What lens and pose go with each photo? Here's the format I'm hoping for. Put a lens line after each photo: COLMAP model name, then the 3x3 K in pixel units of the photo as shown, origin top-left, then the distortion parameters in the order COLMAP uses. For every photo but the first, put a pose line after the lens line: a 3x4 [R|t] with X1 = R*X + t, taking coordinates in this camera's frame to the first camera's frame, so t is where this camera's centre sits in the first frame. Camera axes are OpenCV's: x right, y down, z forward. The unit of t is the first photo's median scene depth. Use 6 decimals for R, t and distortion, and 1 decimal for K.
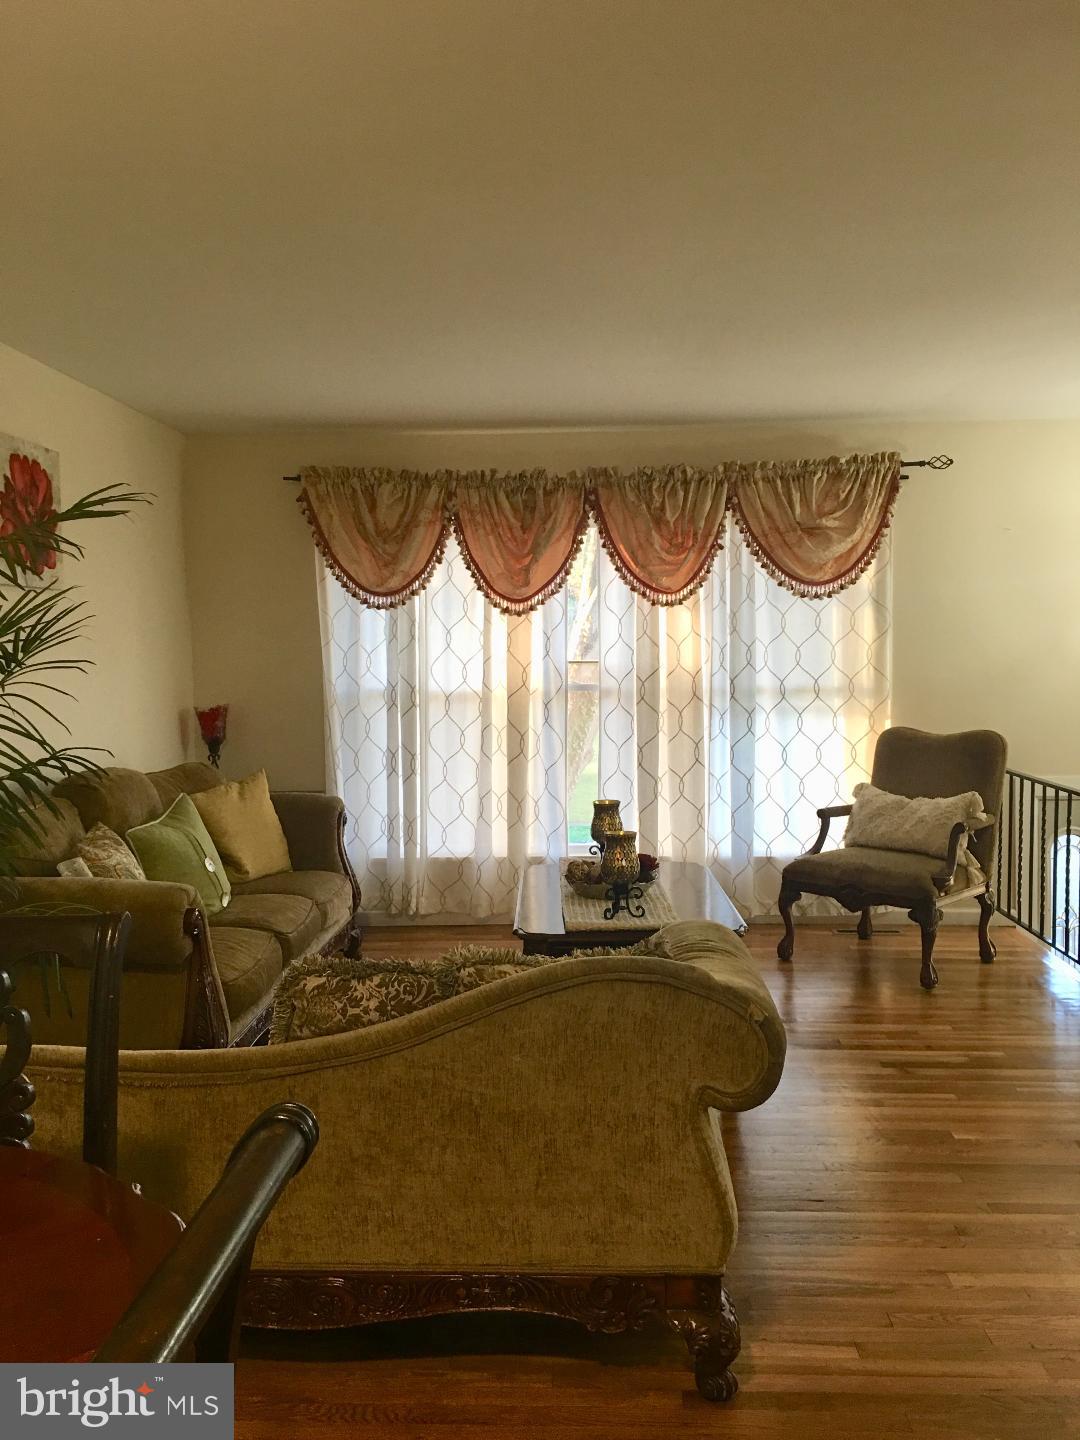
lens RADIAL K [[1240.7, 0, 546.3], [0, 1240.7, 716.3], [0, 0, 1]] dist [0.090570, -0.115235]
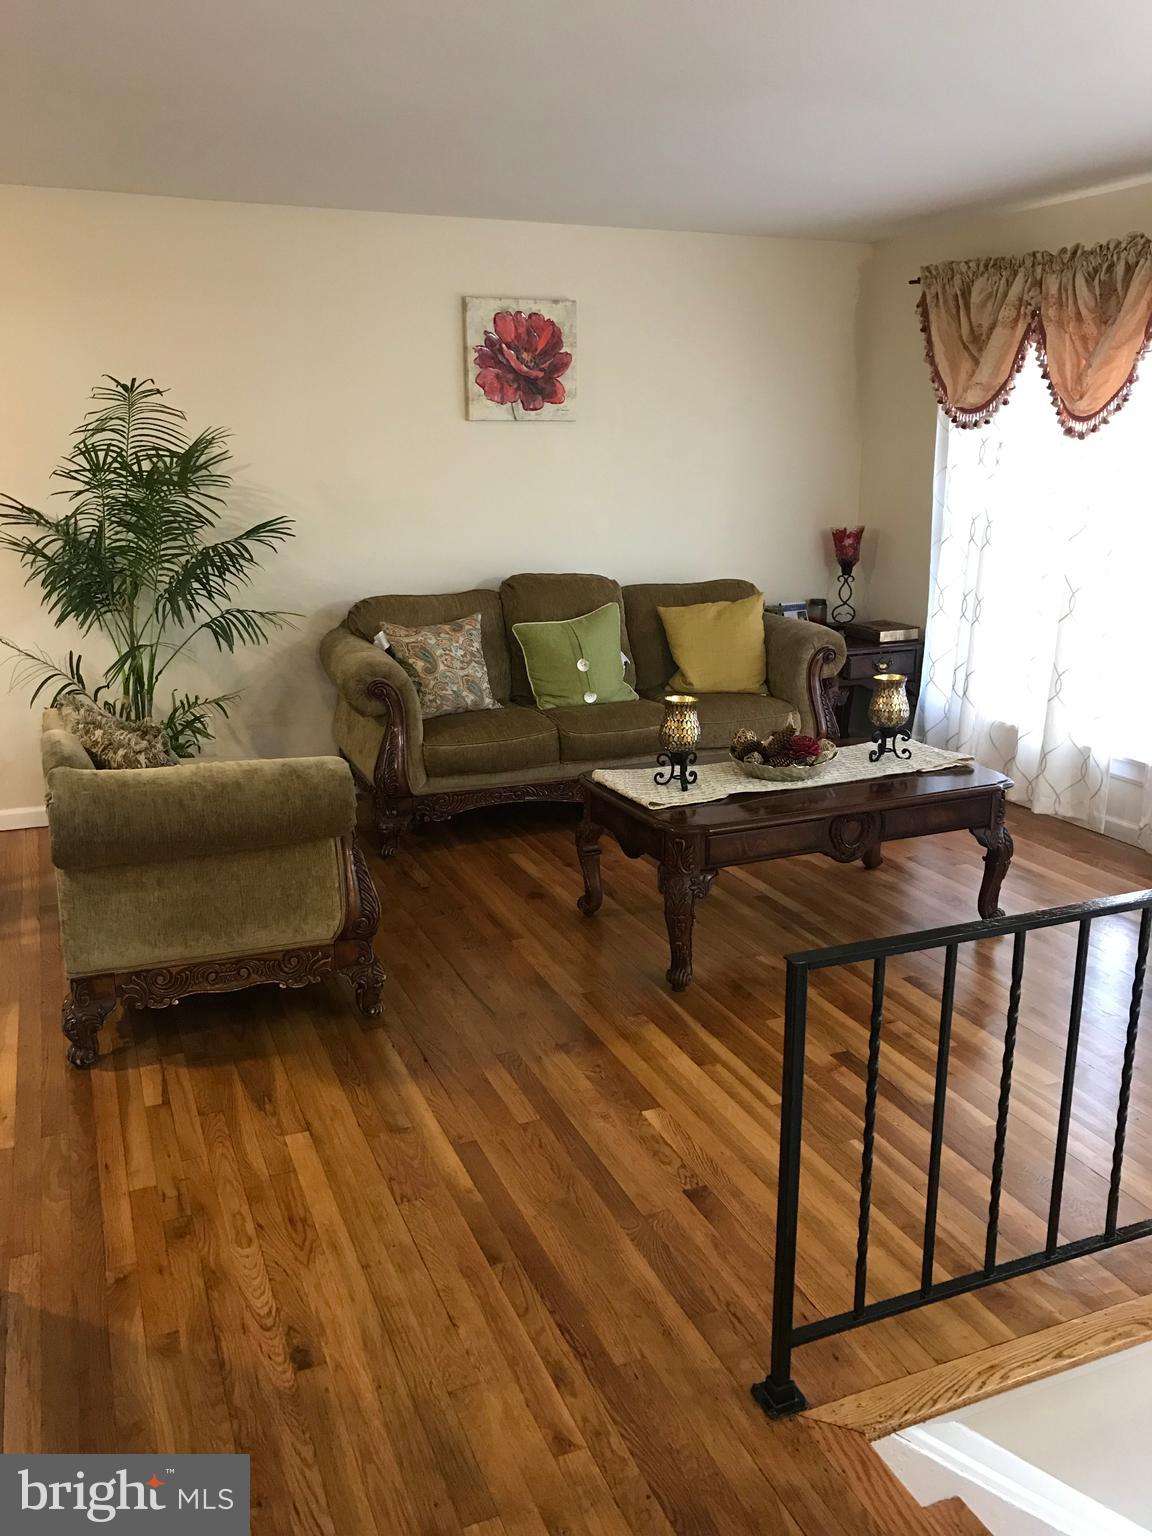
lens RADIAL K [[1262.4, 0, 587.0], [0, 1262.4, 768.3], [0, 0, 1]] dist [0.102201, -0.230010]
pose [[0.424471, 0.236792, -0.873930, 0.596306], [-0.060135, 0.970439, 0.233733, -0.048950], [0.903442, -0.046659, 0.426163, 0.369397]]
